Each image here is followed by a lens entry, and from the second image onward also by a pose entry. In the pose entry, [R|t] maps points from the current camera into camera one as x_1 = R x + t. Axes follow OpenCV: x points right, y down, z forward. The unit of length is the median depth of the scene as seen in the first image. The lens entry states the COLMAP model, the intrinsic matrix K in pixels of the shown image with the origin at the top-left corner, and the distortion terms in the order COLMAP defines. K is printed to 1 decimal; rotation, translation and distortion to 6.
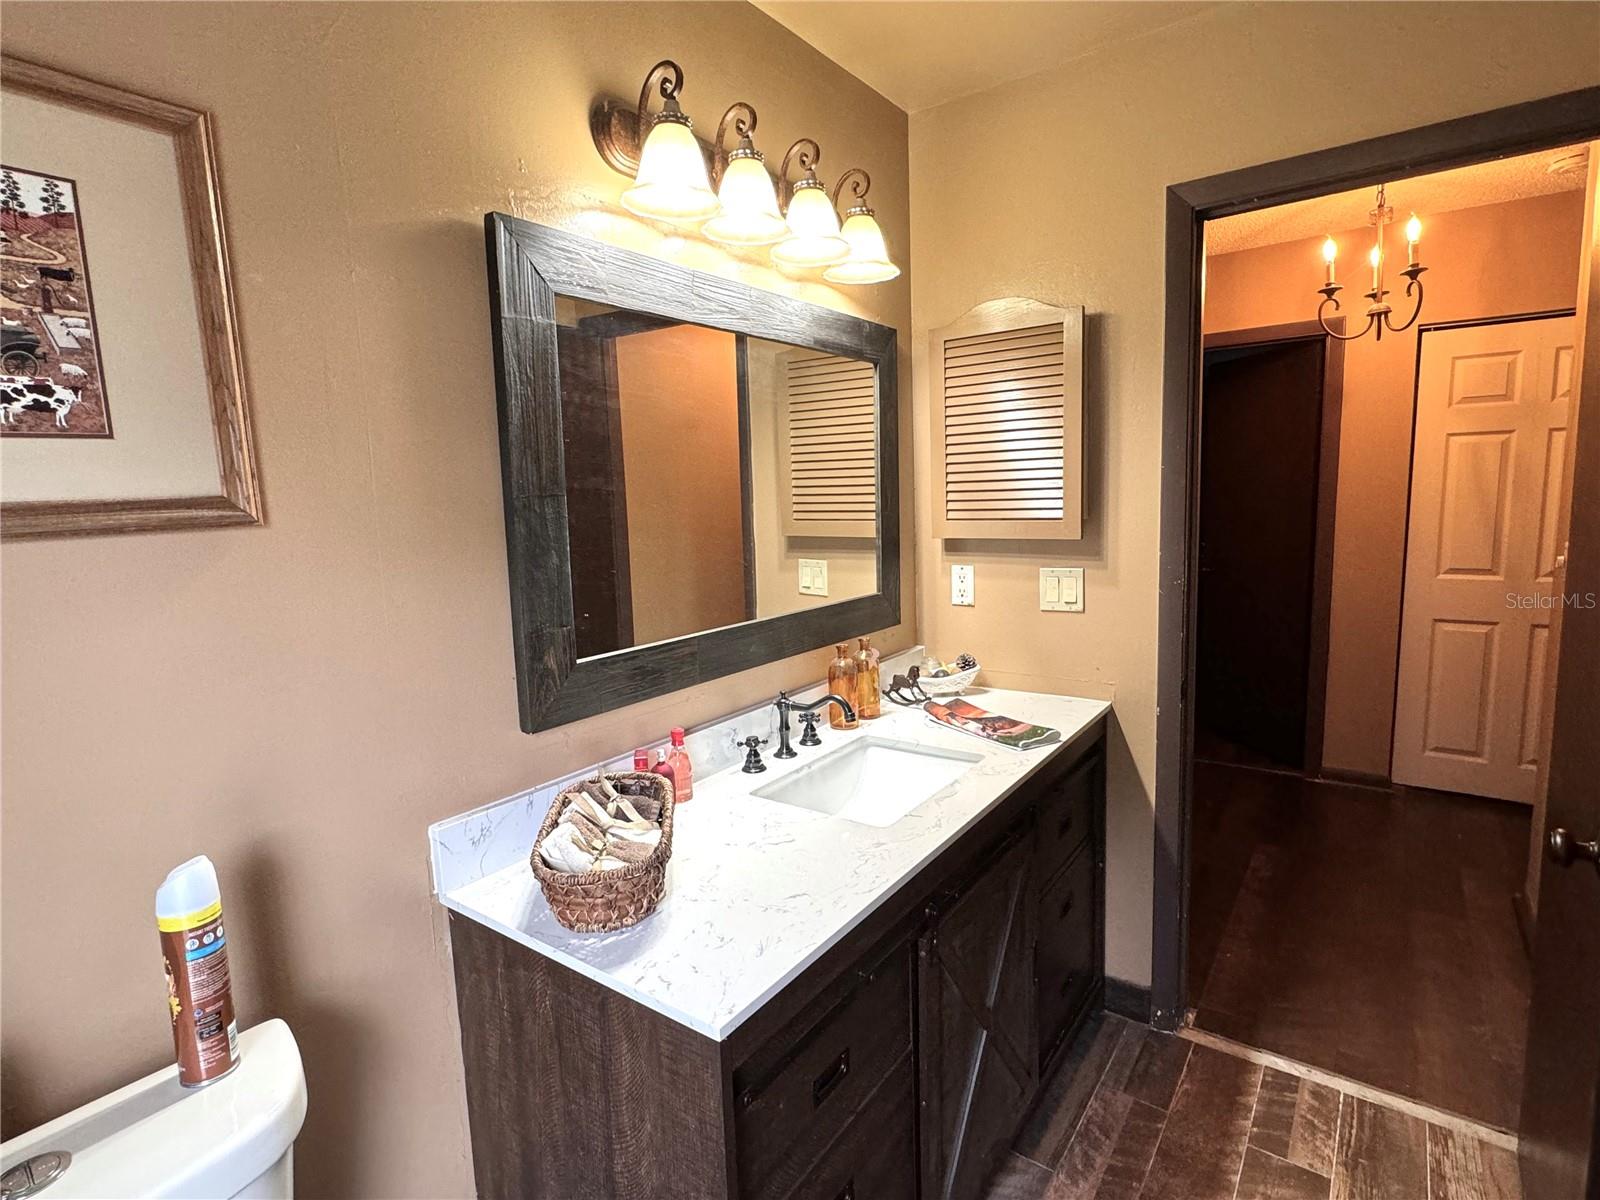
lens RADIAL K [[802.6, 0, 810.4], [0, 802.6, 602.7], [0, 0, 1]] dist [-0.001748, 0.003536]
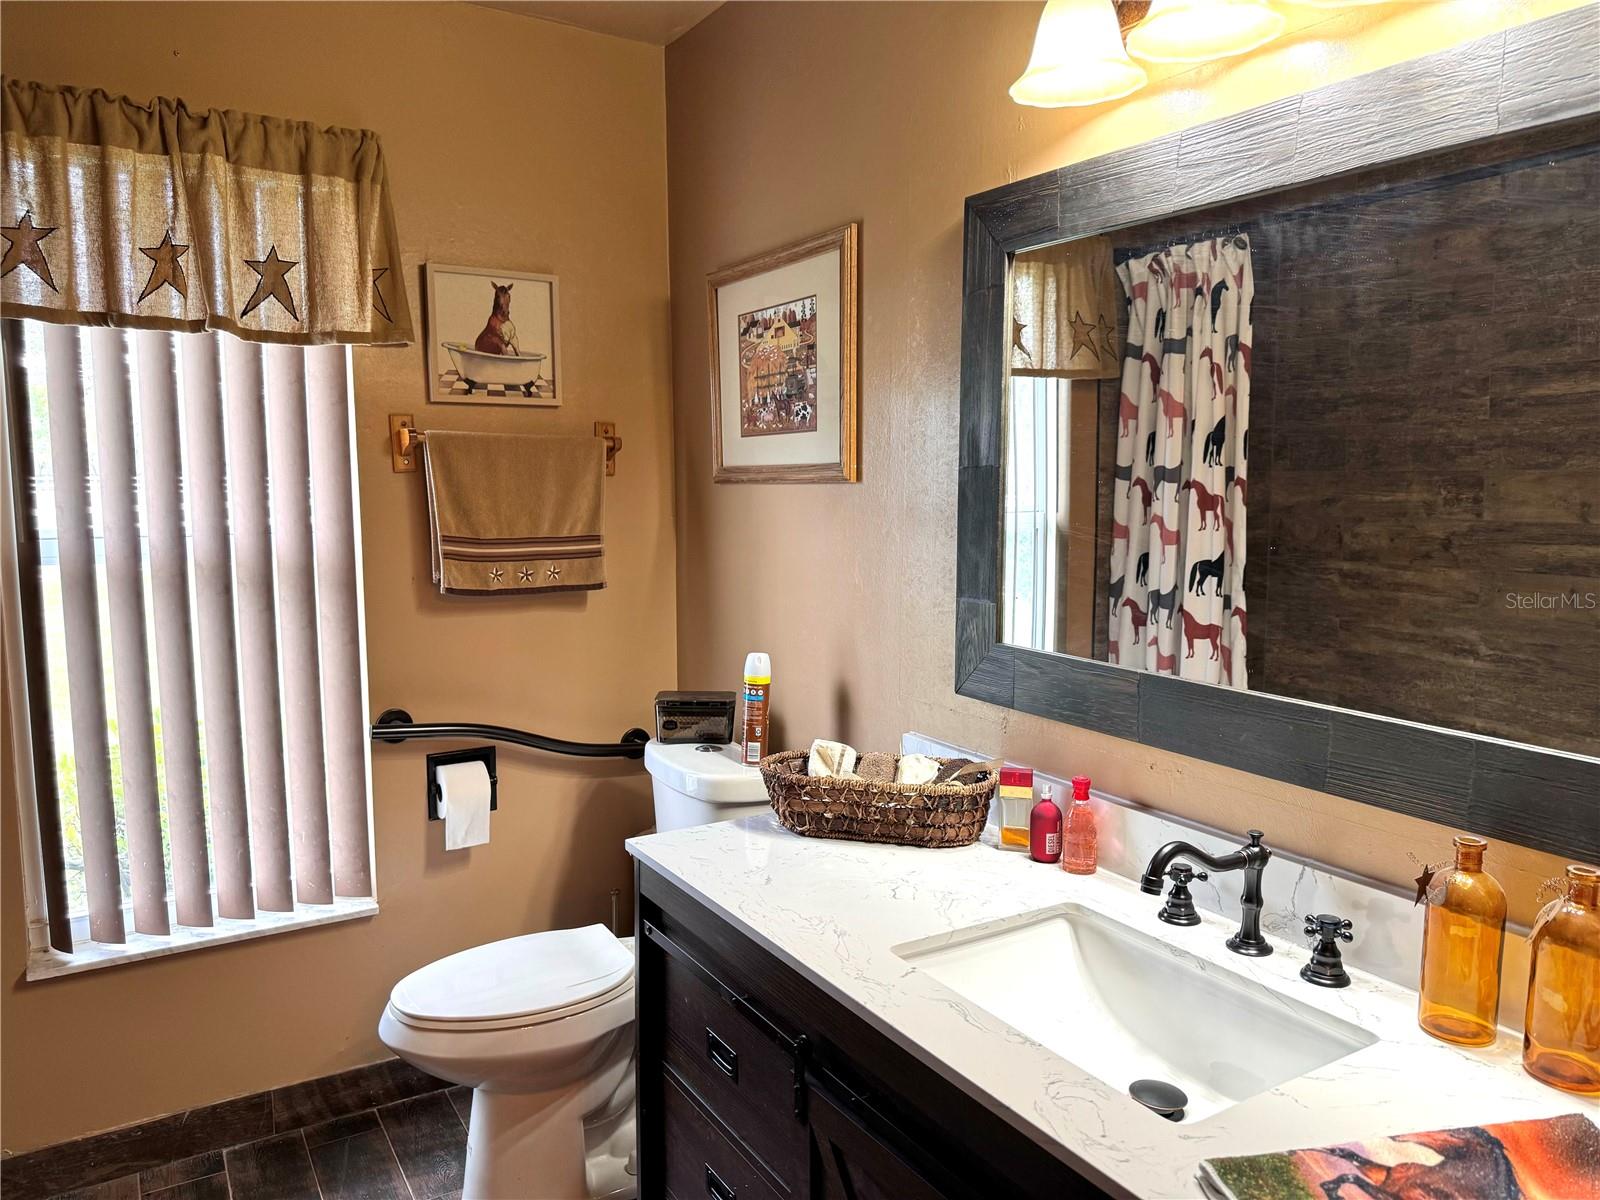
lens RADIAL K [[1132.0, 0, 805.4], [0, 1132.0, 598.1], [0, 0, 1]] dist [0.056436, -0.052931]
pose [[-0.380782, 0.152591, -0.911987, 1.585819], [-0.094677, 0.974672, 0.202610, -0.360521], [0.919805, 0.163495, -0.356691, 1.992392]]
